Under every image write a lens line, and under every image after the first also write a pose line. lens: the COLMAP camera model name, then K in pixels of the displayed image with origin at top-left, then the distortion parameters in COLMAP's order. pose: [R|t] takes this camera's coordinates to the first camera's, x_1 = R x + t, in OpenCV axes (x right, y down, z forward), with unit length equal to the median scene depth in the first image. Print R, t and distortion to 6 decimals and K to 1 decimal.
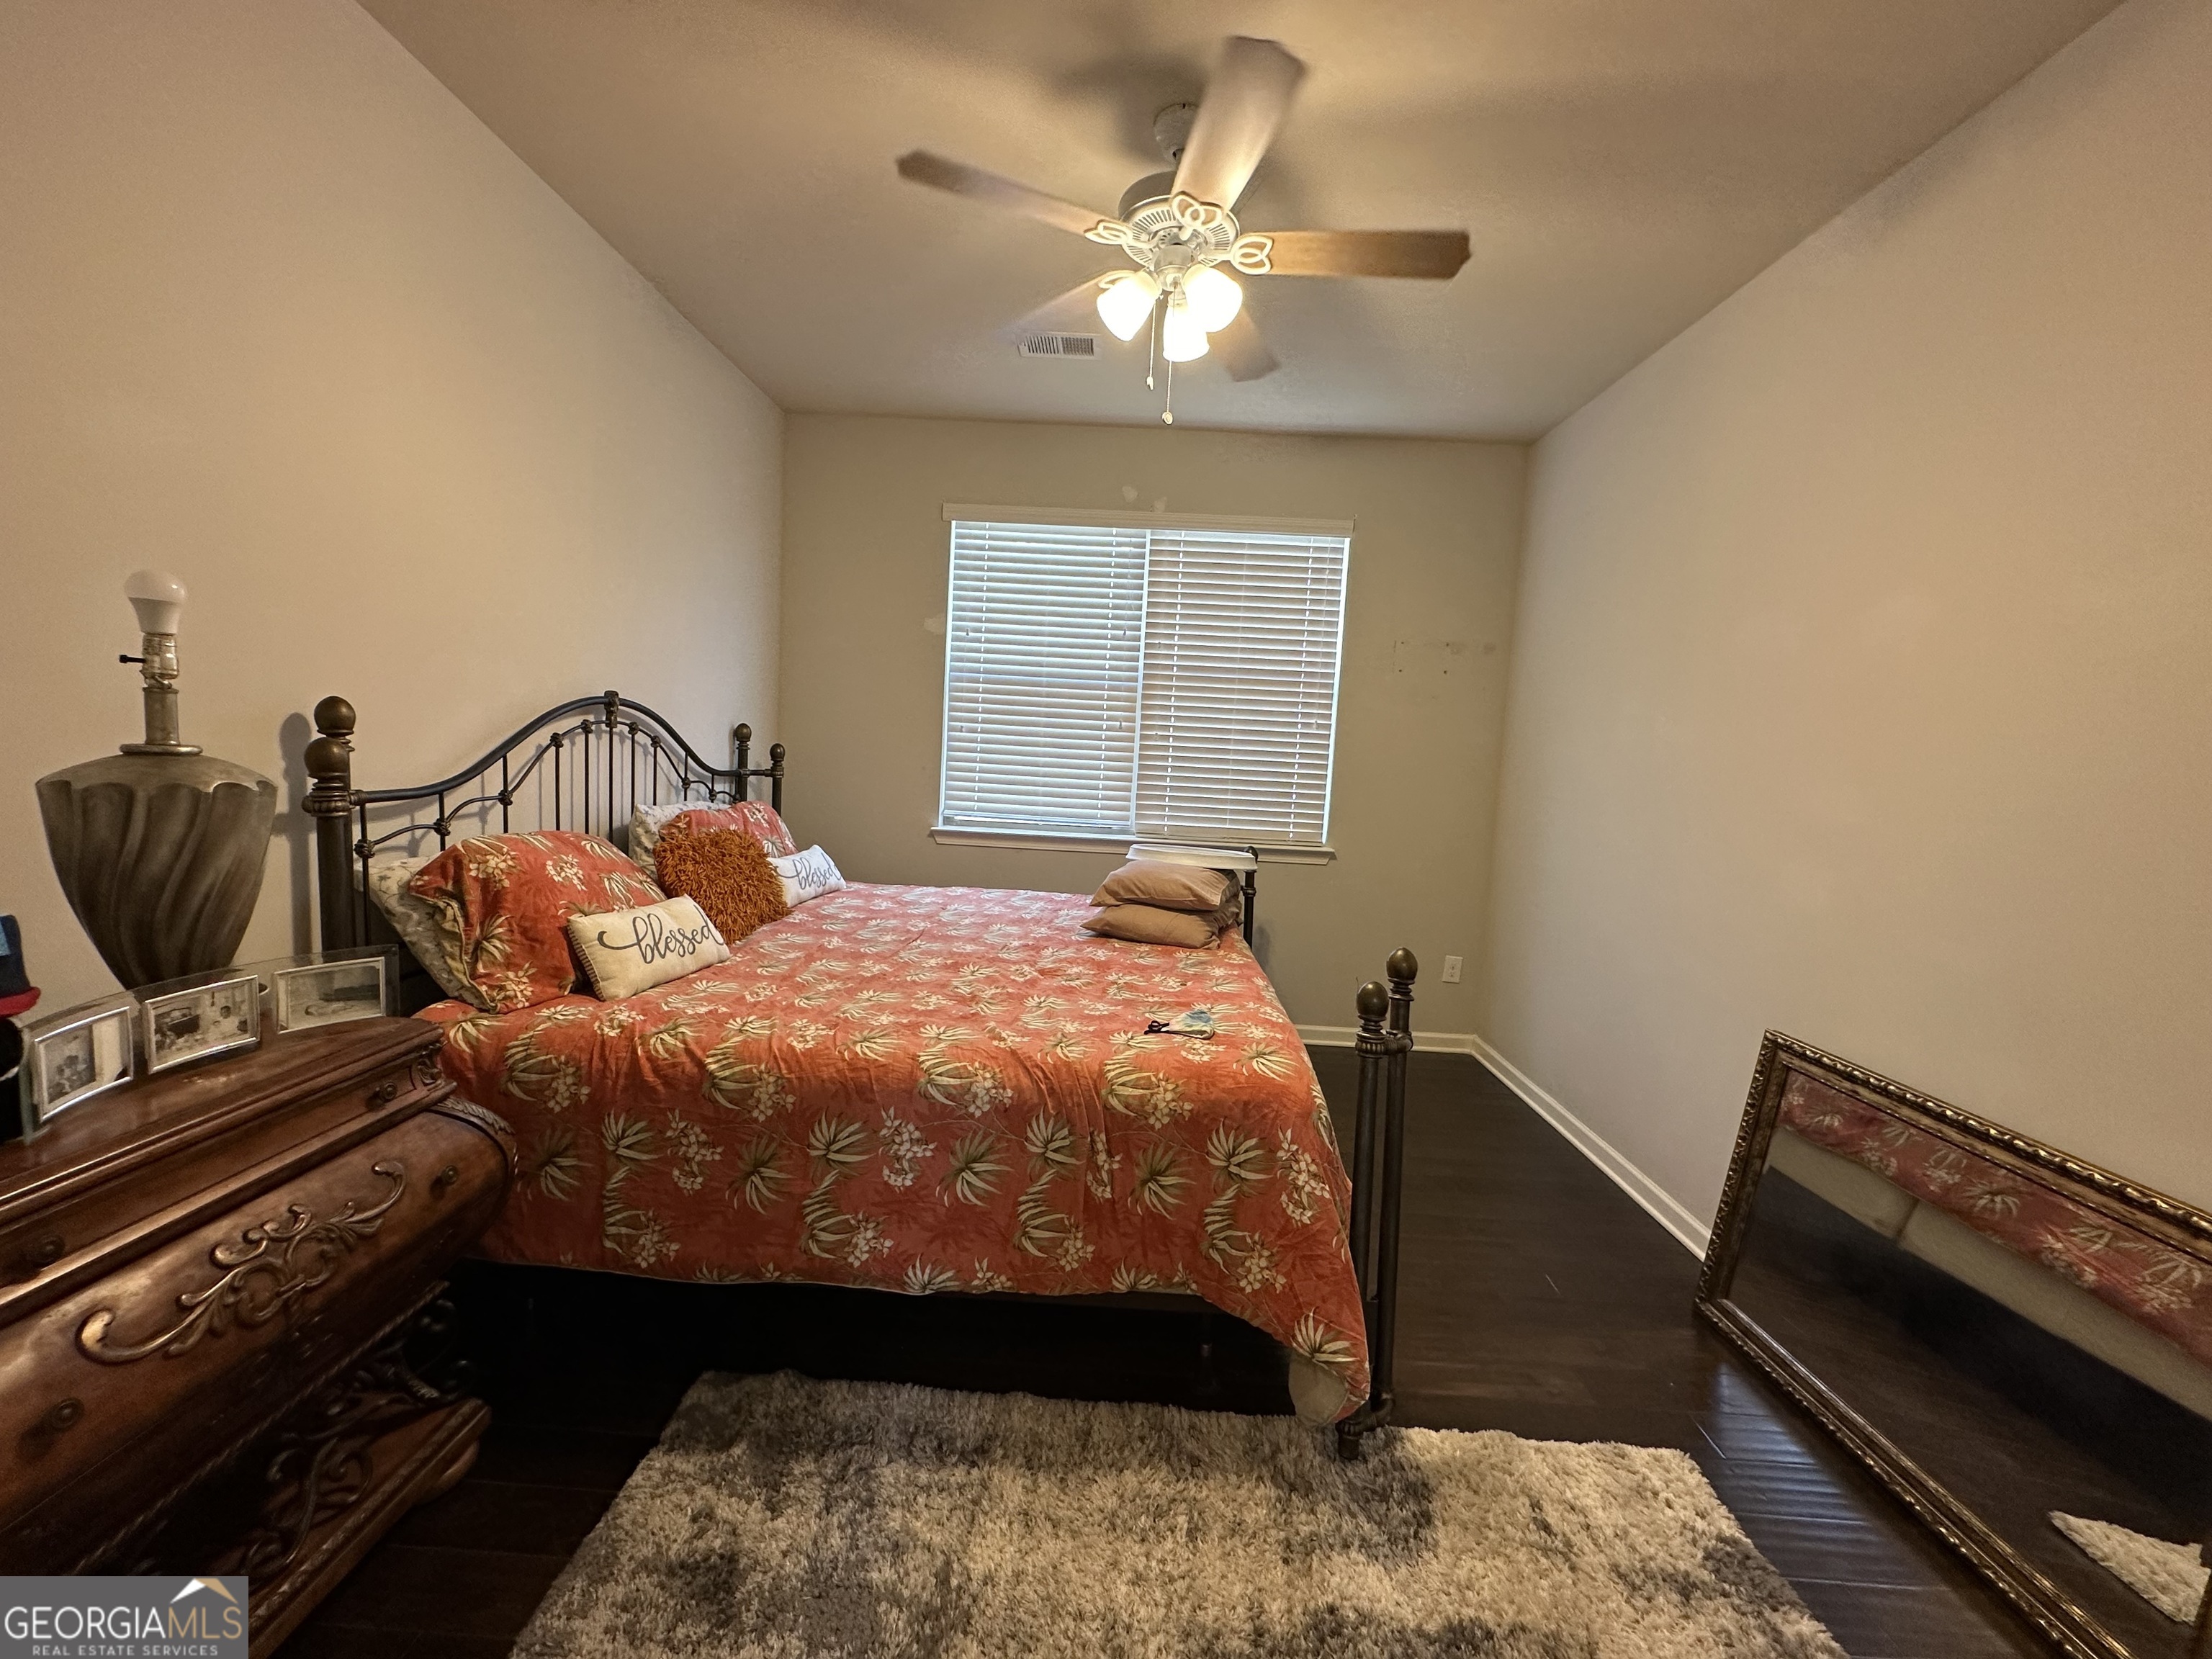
lens RADIAL K [[885.3, 0, 1106.0], [0, 885.3, 829.5], [0, 0, 1]] dist [-0.000495, 0.000139]
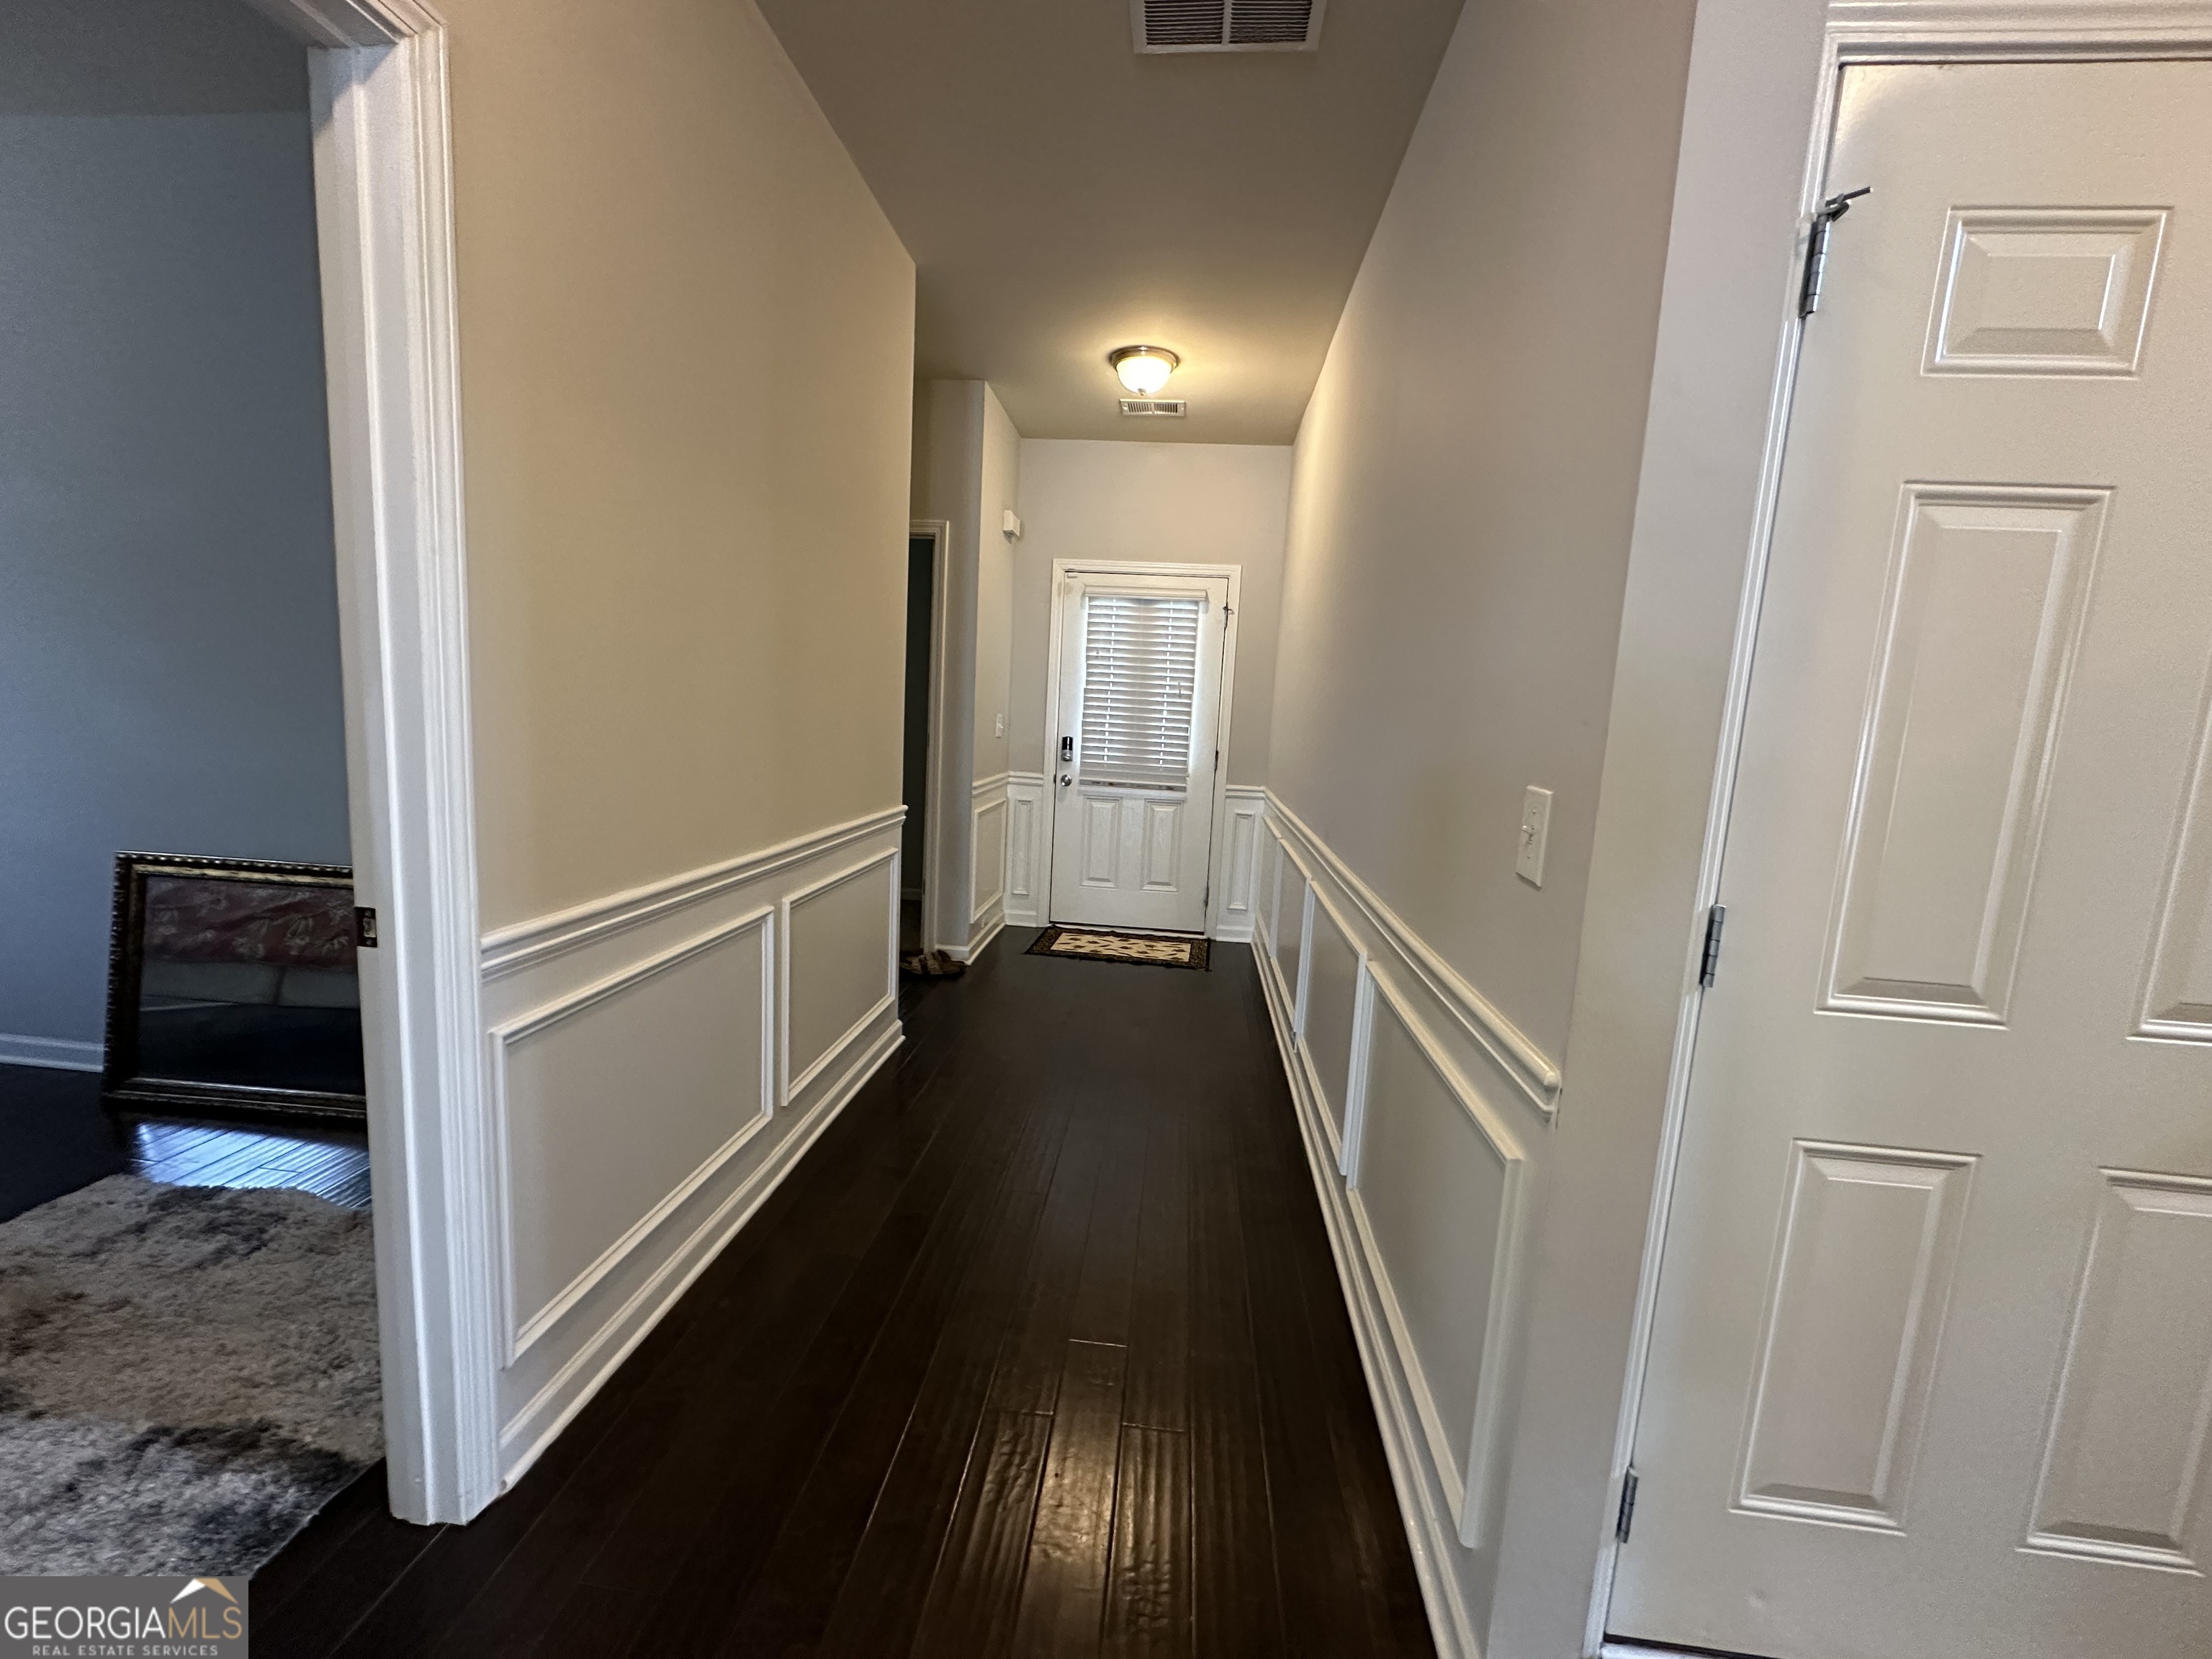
lens RADIAL K [[885.3, 0, 1106.0], [0, 885.3, 829.5], [0, 0, 1]] dist [-0.000495, 0.000139]
pose [[0.071388, -0.180009, 0.981071, -0.311482], [0.039012, 0.983332, 0.177585, 0.041967], [-0.996685, 0.025596, 0.077221, -0.404886]]
